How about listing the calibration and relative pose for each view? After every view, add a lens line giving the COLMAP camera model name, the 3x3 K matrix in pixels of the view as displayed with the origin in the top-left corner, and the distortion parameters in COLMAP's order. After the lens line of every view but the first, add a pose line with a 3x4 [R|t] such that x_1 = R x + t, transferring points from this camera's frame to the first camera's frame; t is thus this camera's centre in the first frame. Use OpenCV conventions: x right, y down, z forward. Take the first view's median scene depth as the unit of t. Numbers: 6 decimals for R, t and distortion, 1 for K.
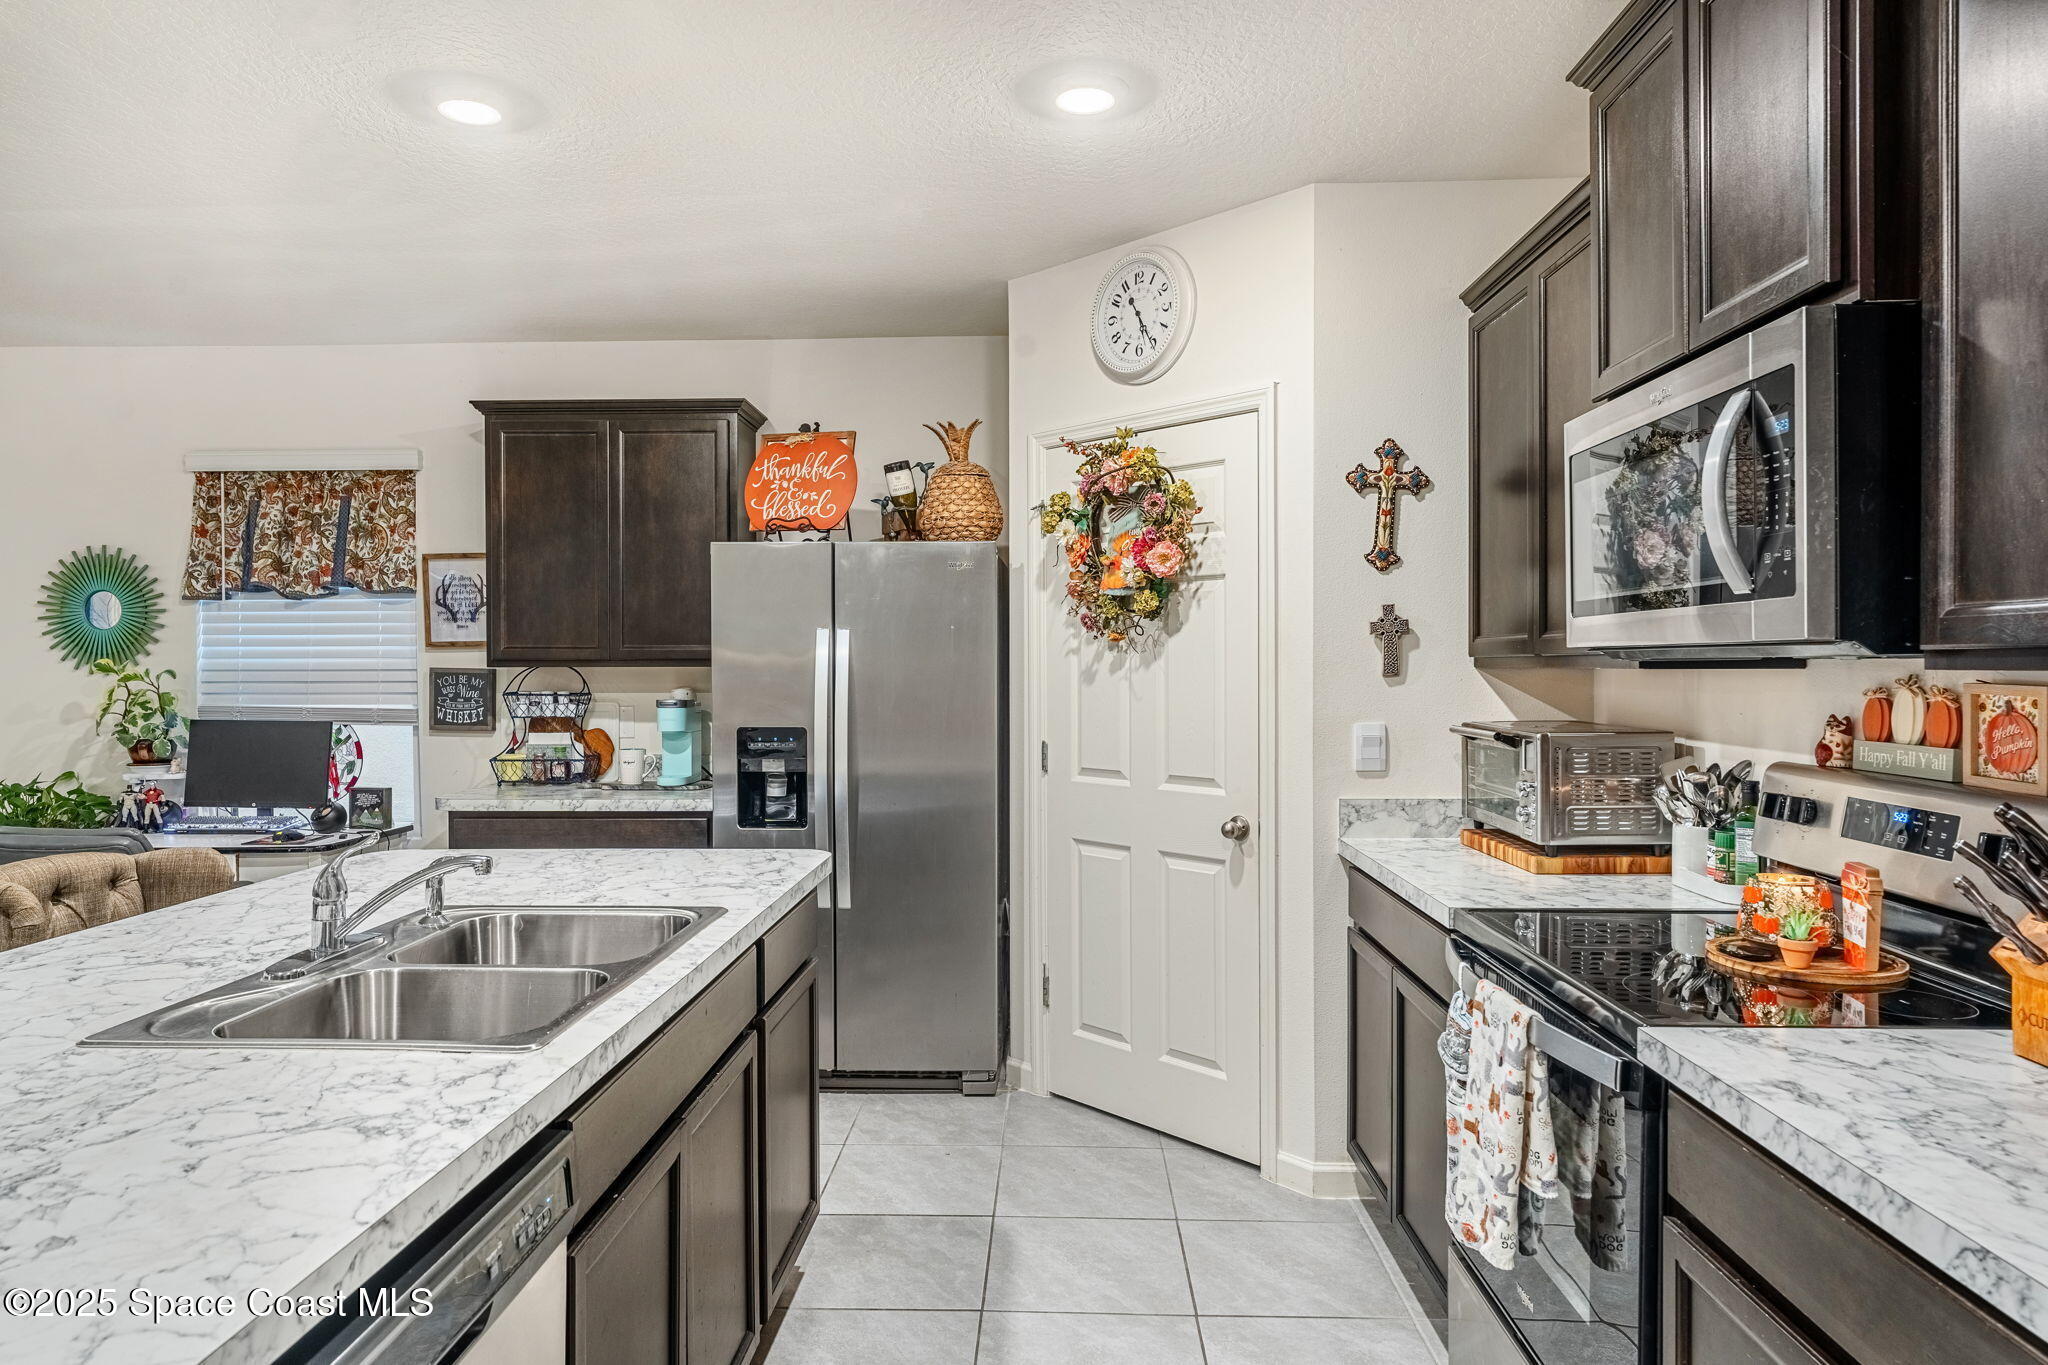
lens RADIAL K [[1252.1, 0, 1002.3], [0, 1252.1, 676.2], [0, 0, 1]] dist [0.001809, 0.000626]
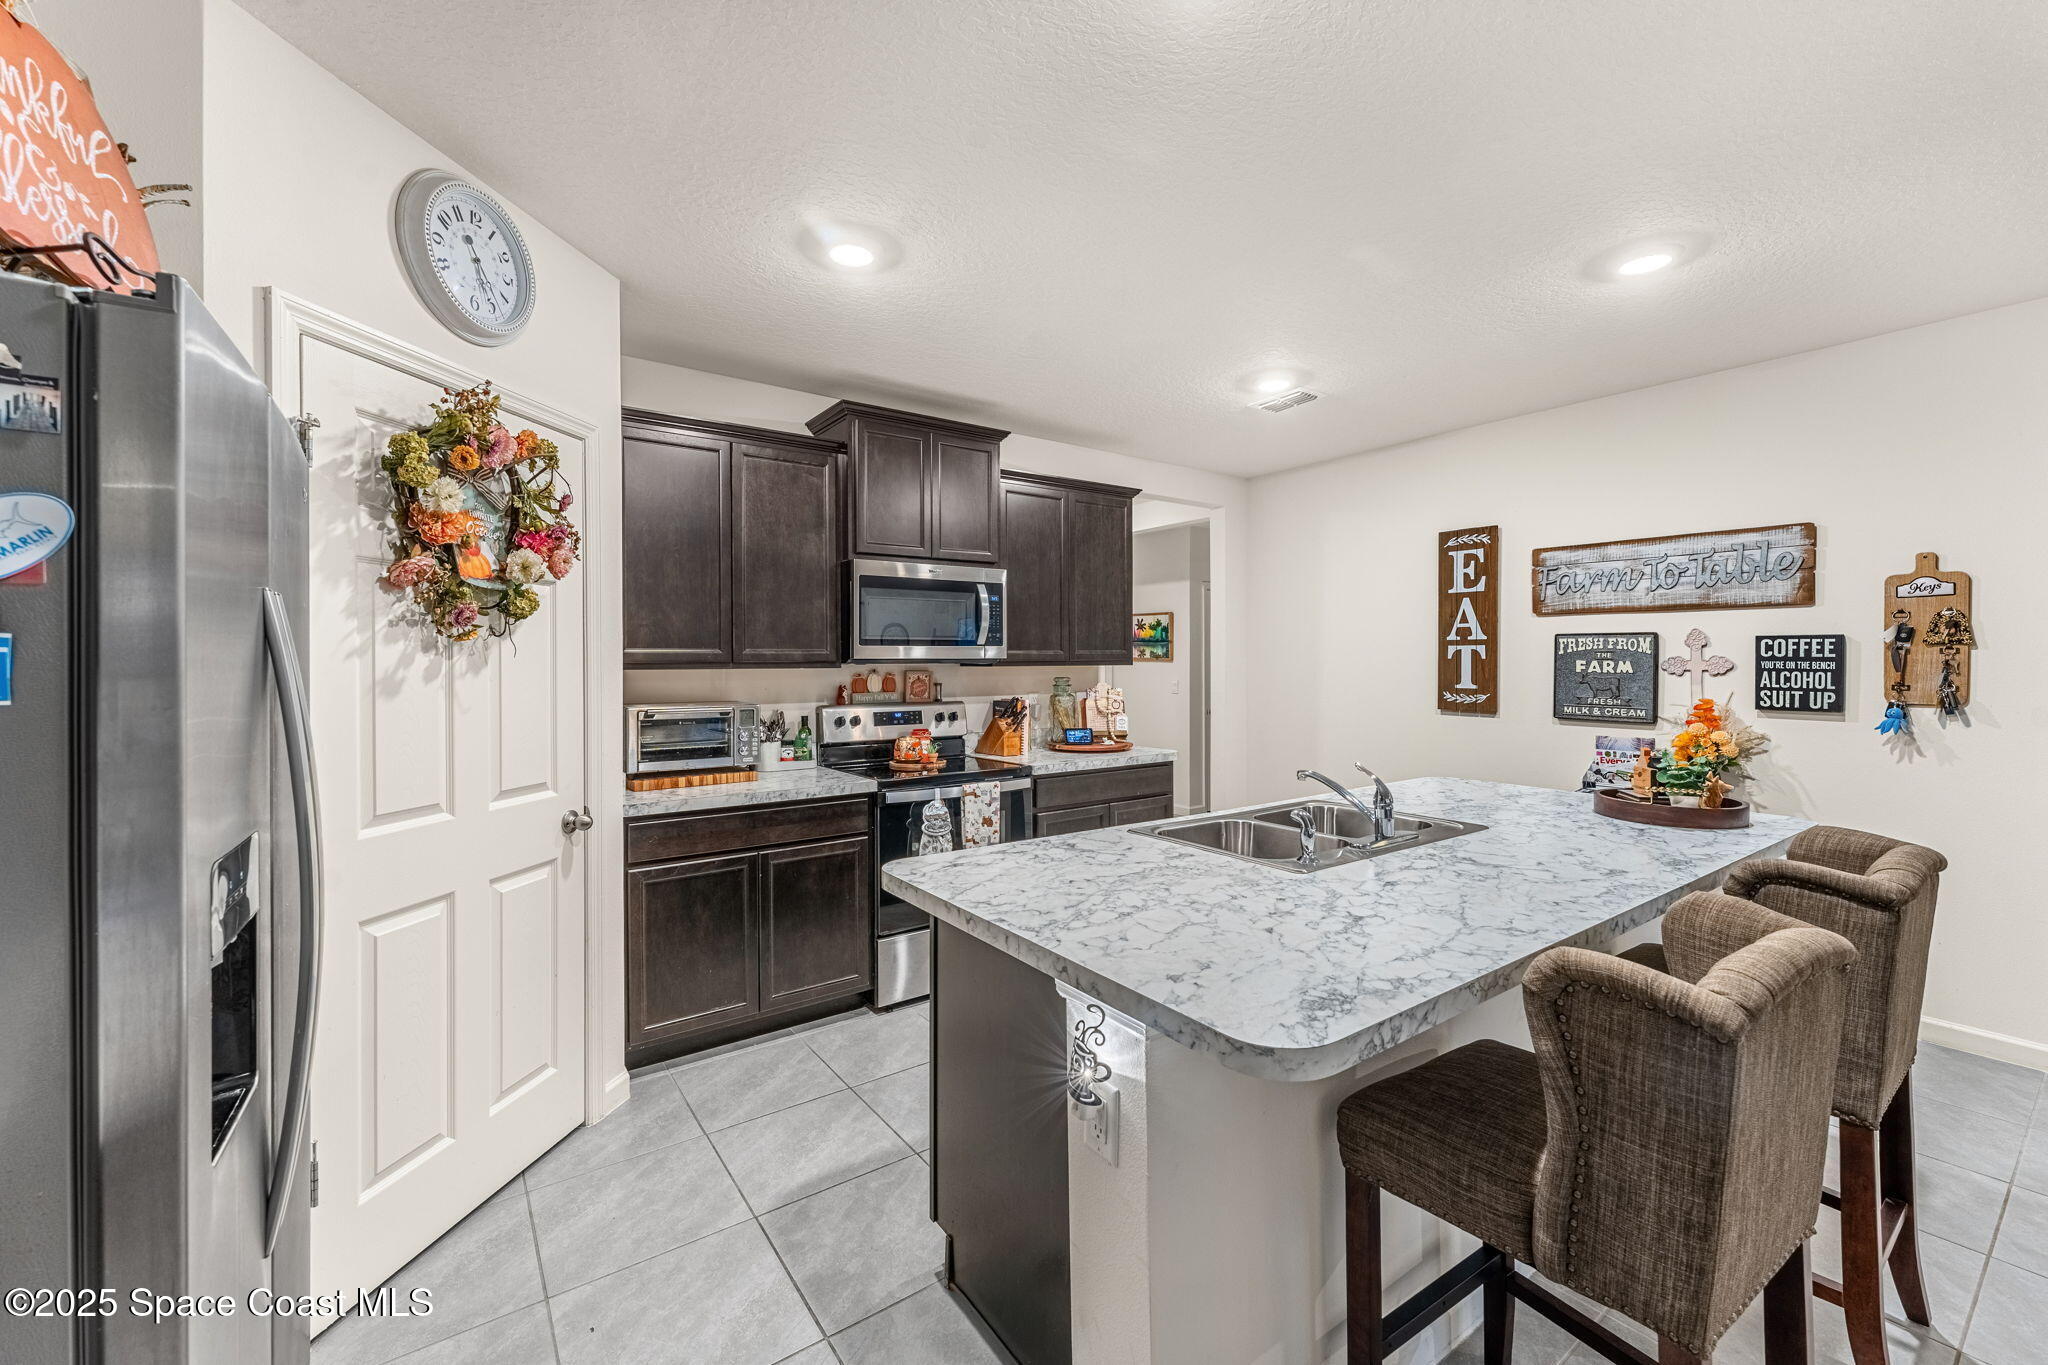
lens RADIAL K [[825.9, 0, 1037.5], [0, 825.9, 657.5], [0, 0, 1]] dist [0.007413, -0.000643]
pose [[-0.630510, 0.008385, 0.776135, -0.527303], [0.012390, 0.999923, -0.000738, -0.011533], [-0.776082, 0.009151, -0.630566, 0.977990]]
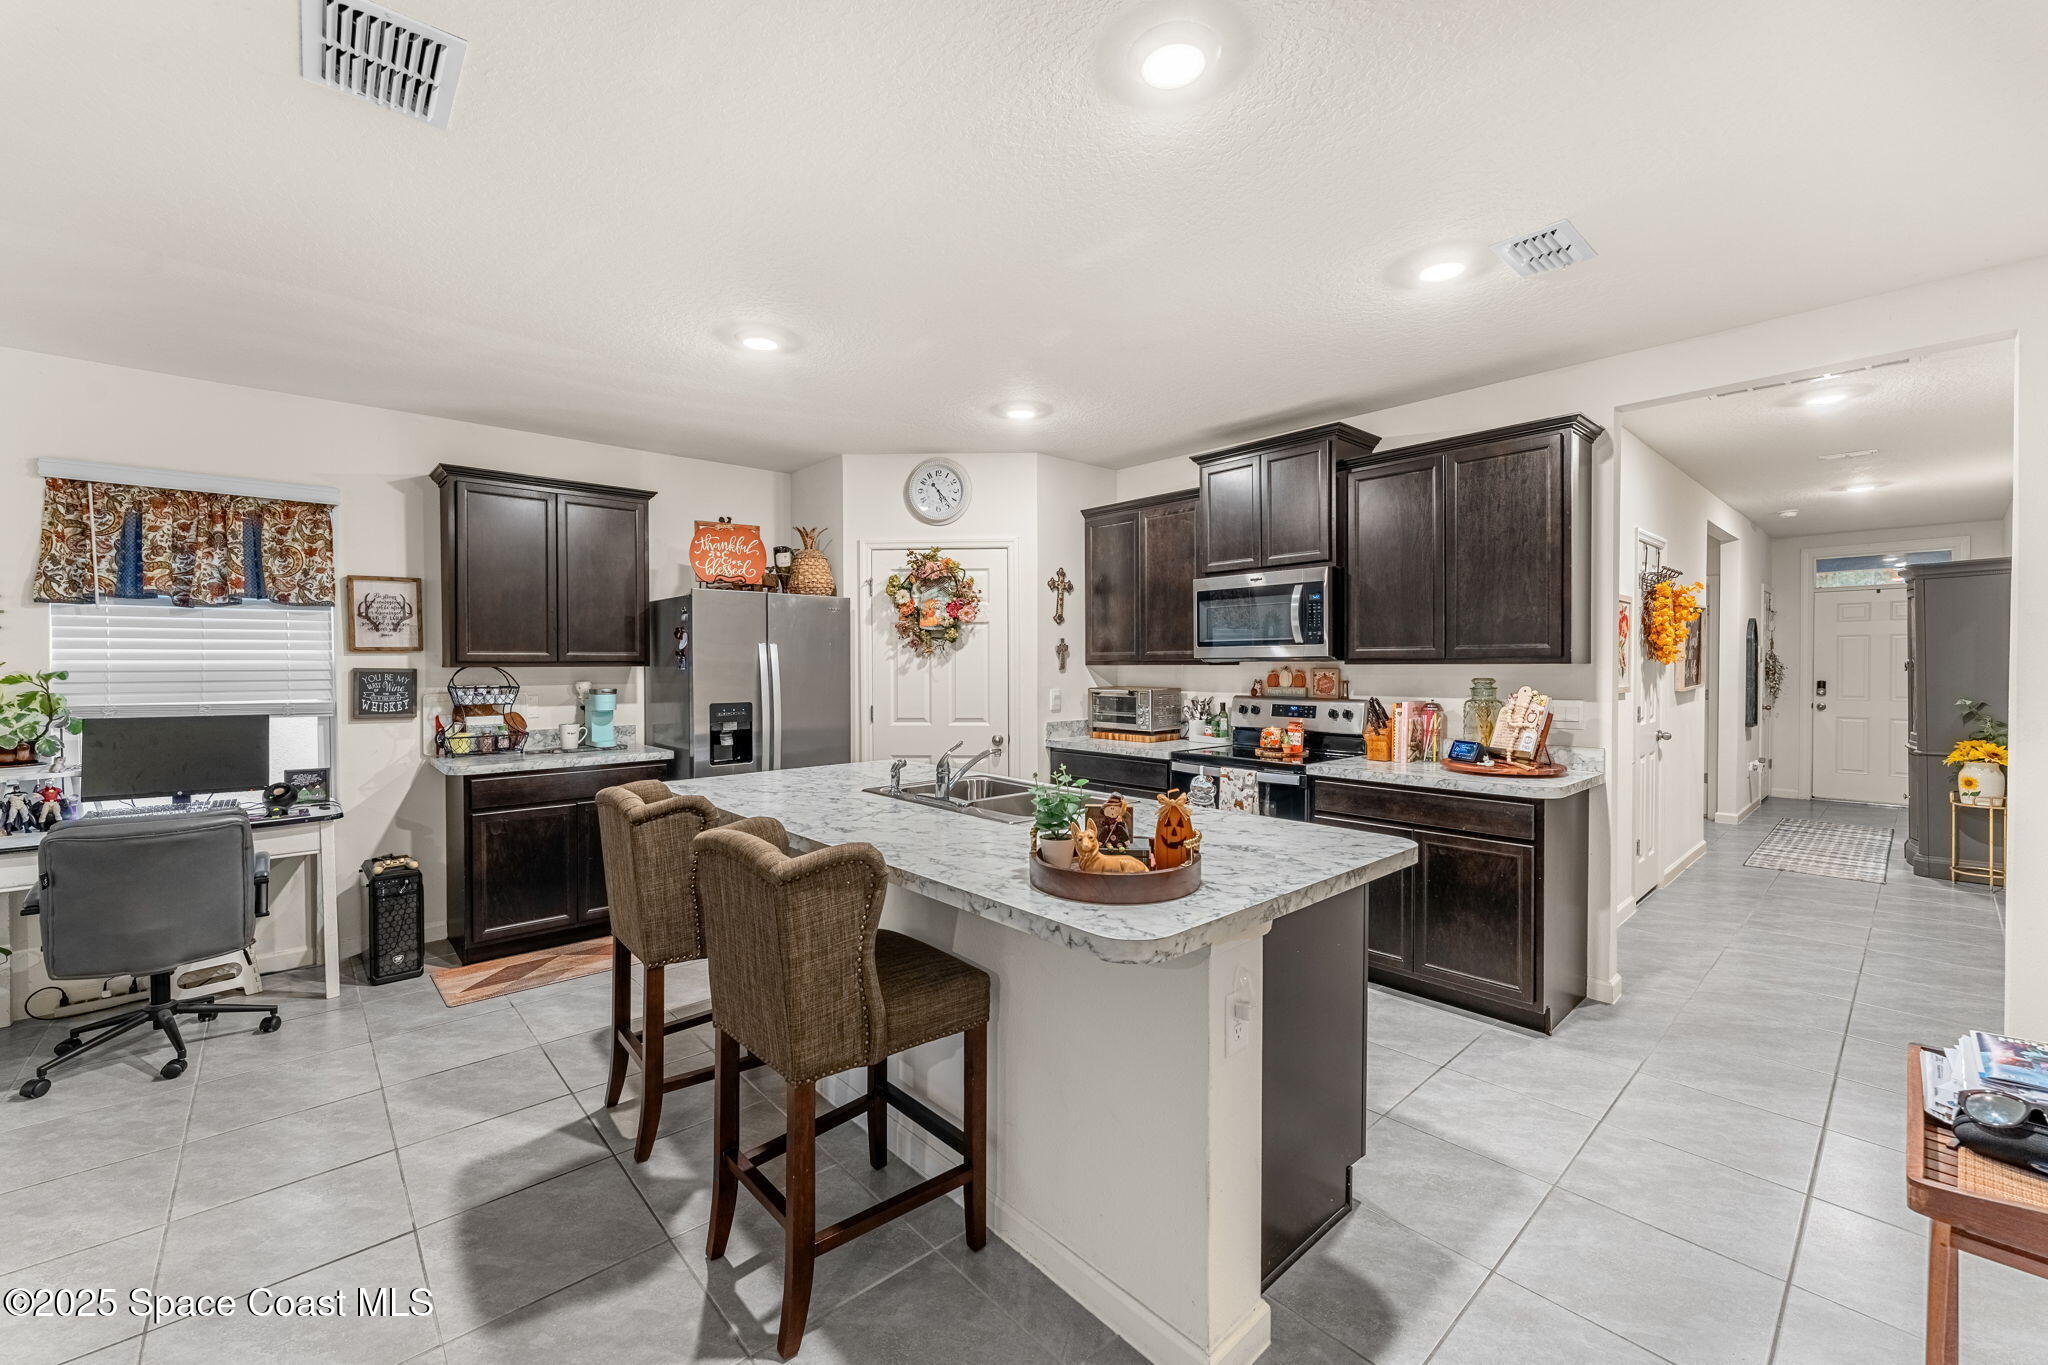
lens RADIAL K [[825.9, 0, 1015.1], [0, 825.9, 676.5], [0, 0, 1]] dist [0.007413, -0.000643]
pose [[0.716540, -0.011848, 0.697446, -0.678880], [0.008788, 0.999930, 0.007958, 0.000749], [-0.697491, 0.000426, 0.716593, -0.041057]]
